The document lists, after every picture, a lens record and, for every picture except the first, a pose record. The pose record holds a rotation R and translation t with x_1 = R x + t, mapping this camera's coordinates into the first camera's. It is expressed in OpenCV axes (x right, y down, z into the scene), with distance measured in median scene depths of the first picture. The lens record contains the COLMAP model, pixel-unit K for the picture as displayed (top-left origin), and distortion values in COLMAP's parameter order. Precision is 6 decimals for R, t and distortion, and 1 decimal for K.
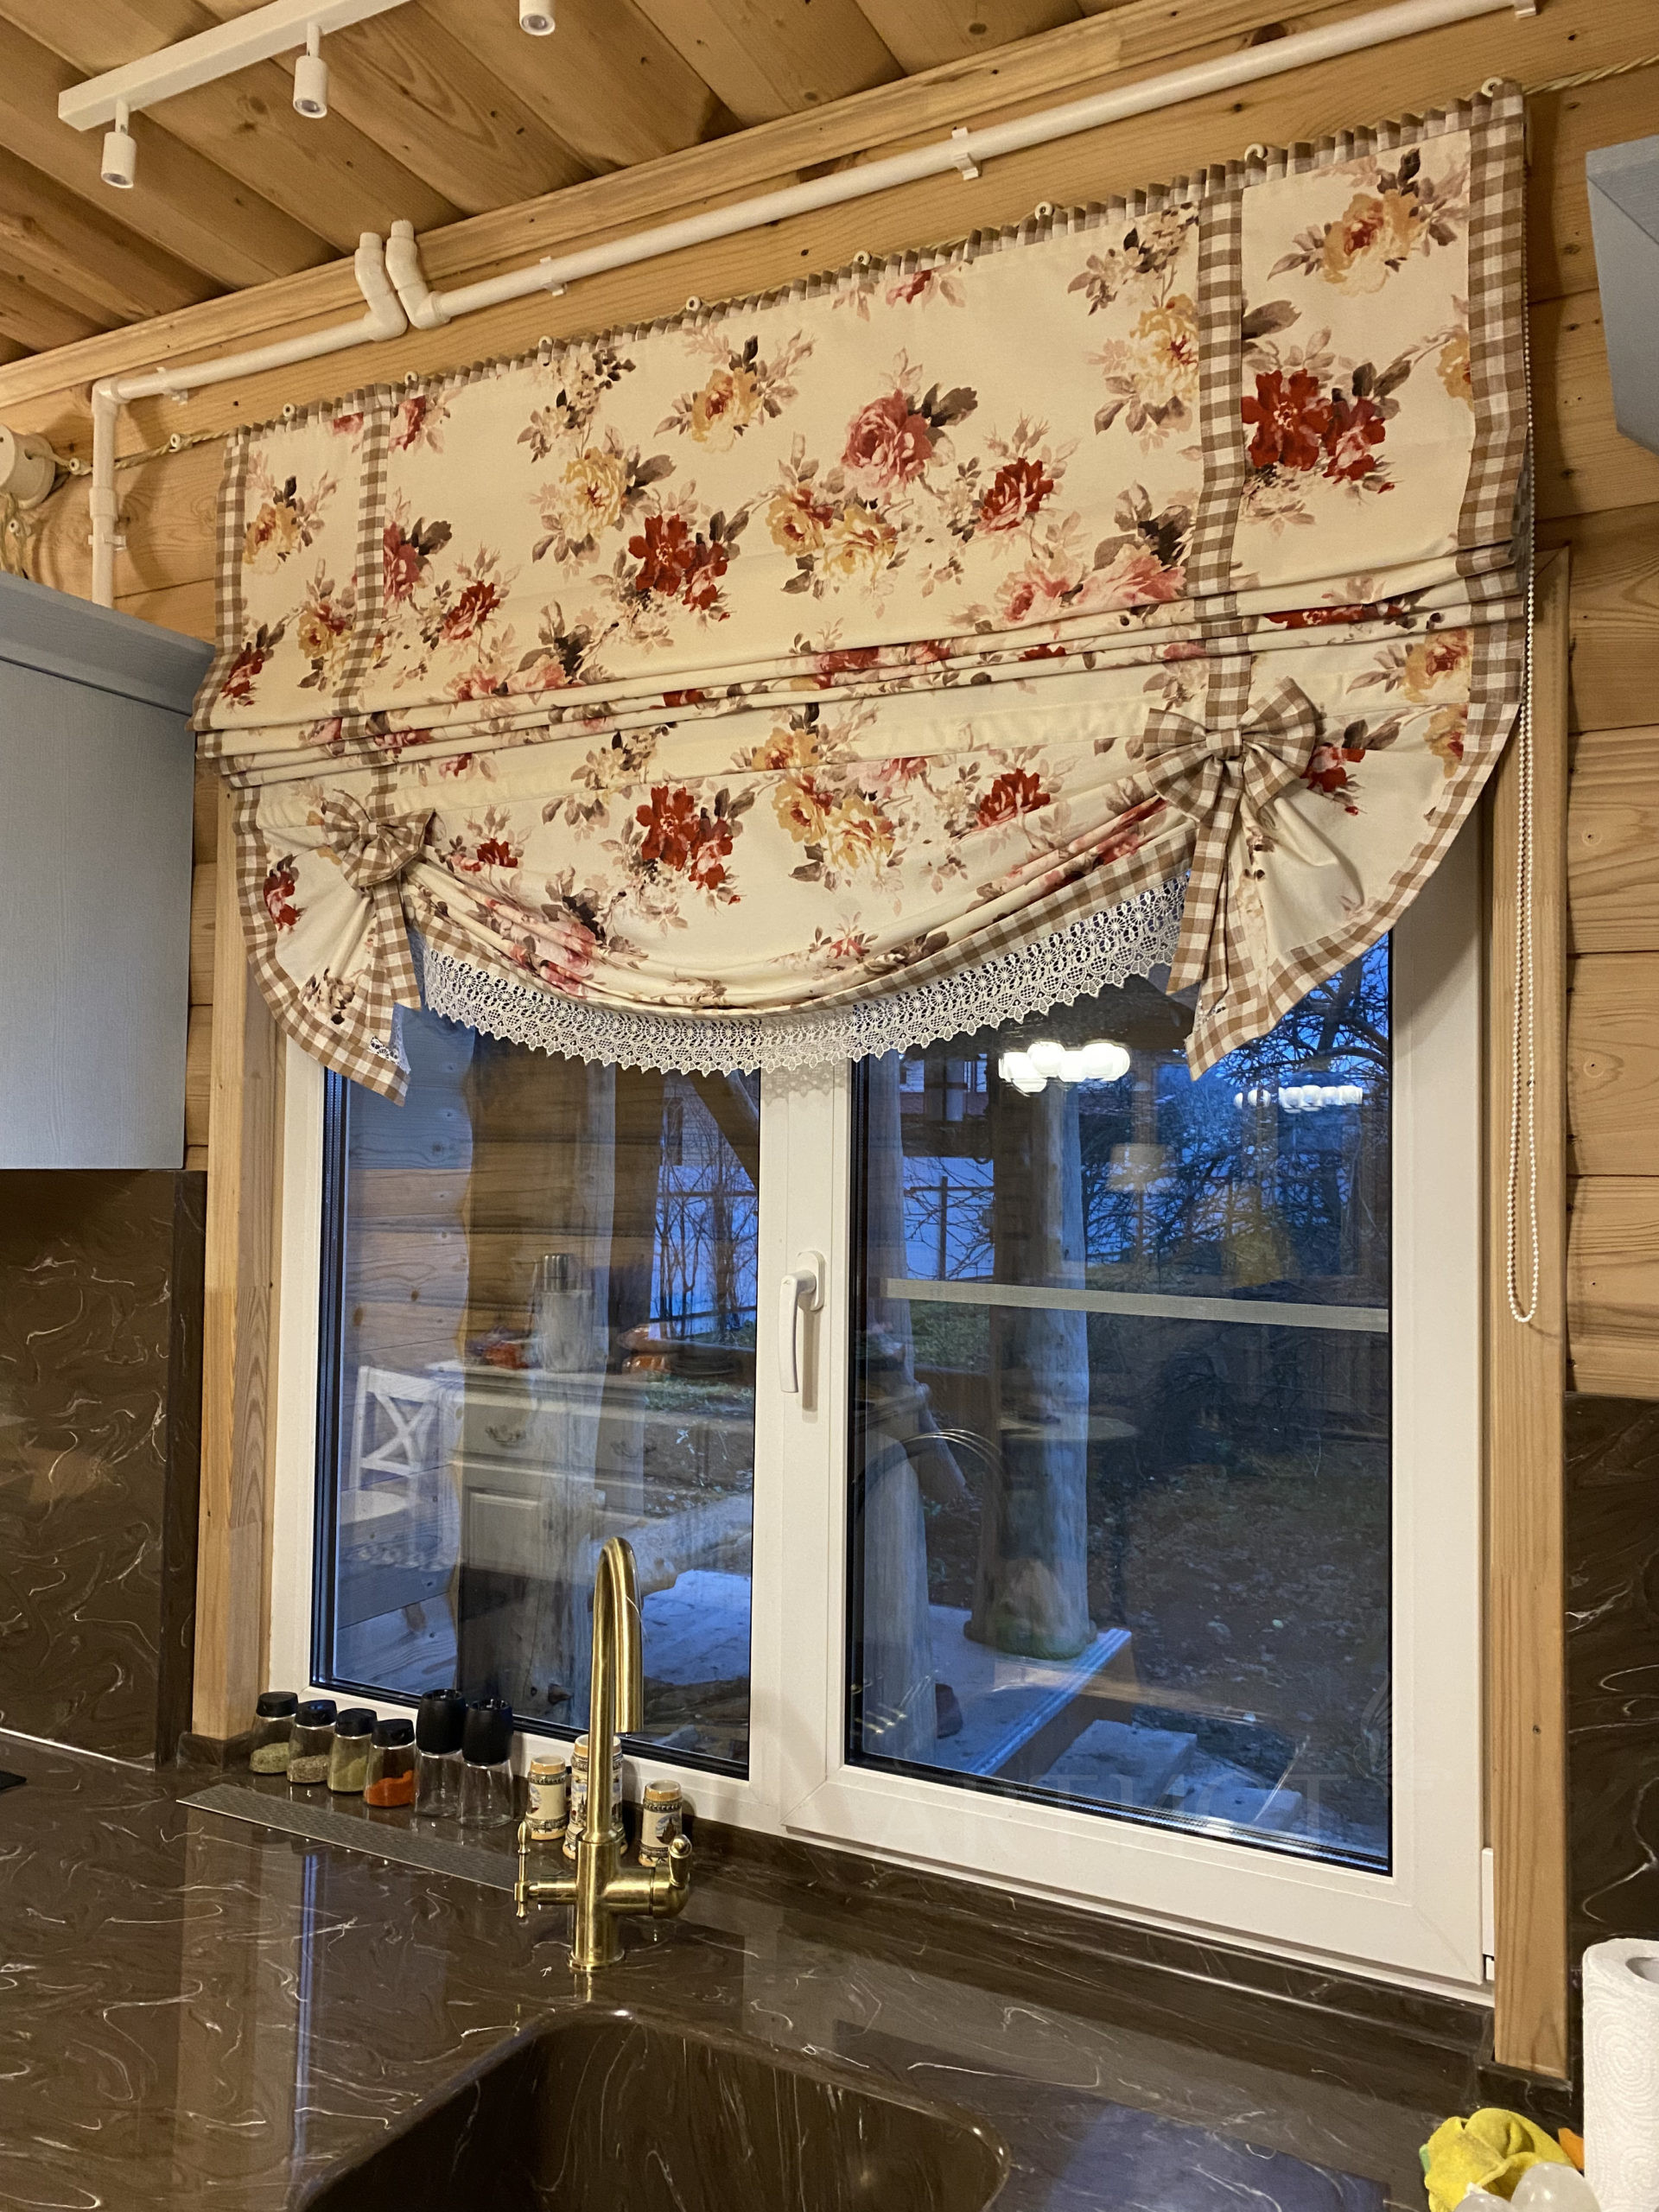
lens RADIAL K [[1672.7, 0, 825.1], [0, 1672.7, 1103.1], [0, 0, 1]] dist [0.176908, -0.528667]
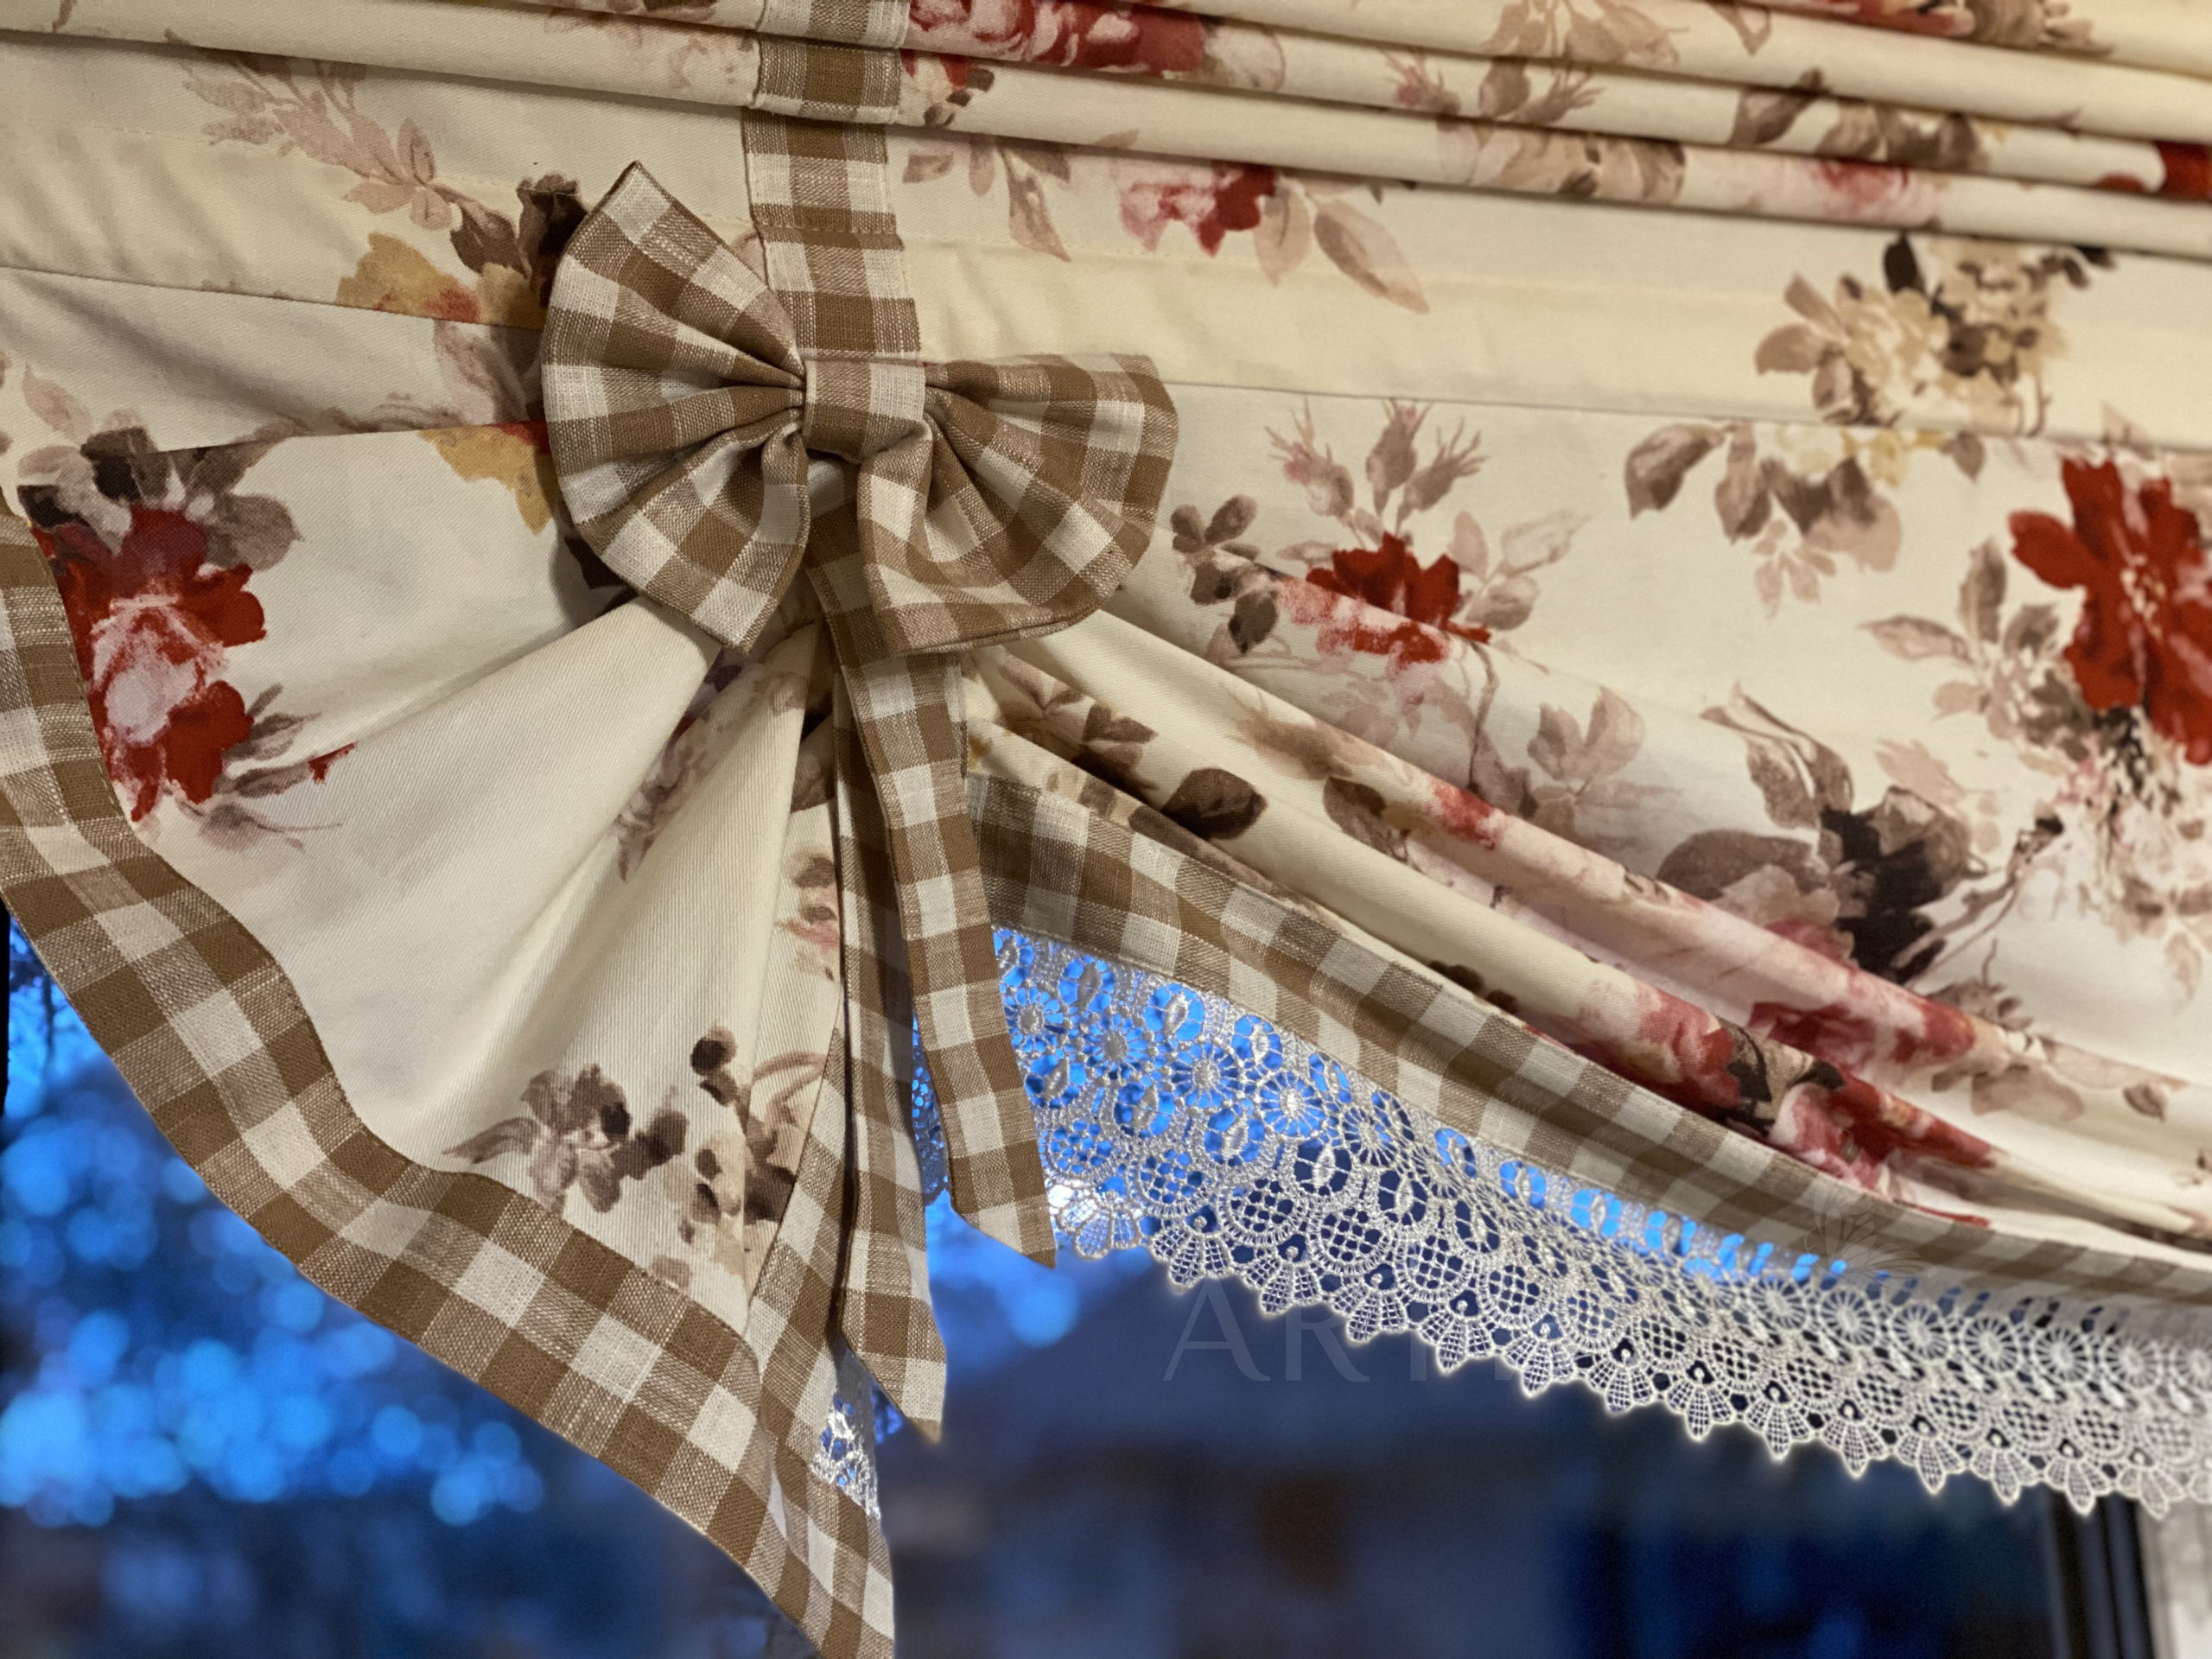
lens RADIAL K [[3303.1, 0, 1043.1], [0, 3303.1, 830.8], [0, 0, 1]] dist [0.117009, -0.029208]
pose [[0.617559, 0.120316, 0.777268, -0.605073], [0.043000, 0.981588, -0.186108, -0.033603], [-0.785348, 0.148355, 0.601015, 0.797722]]
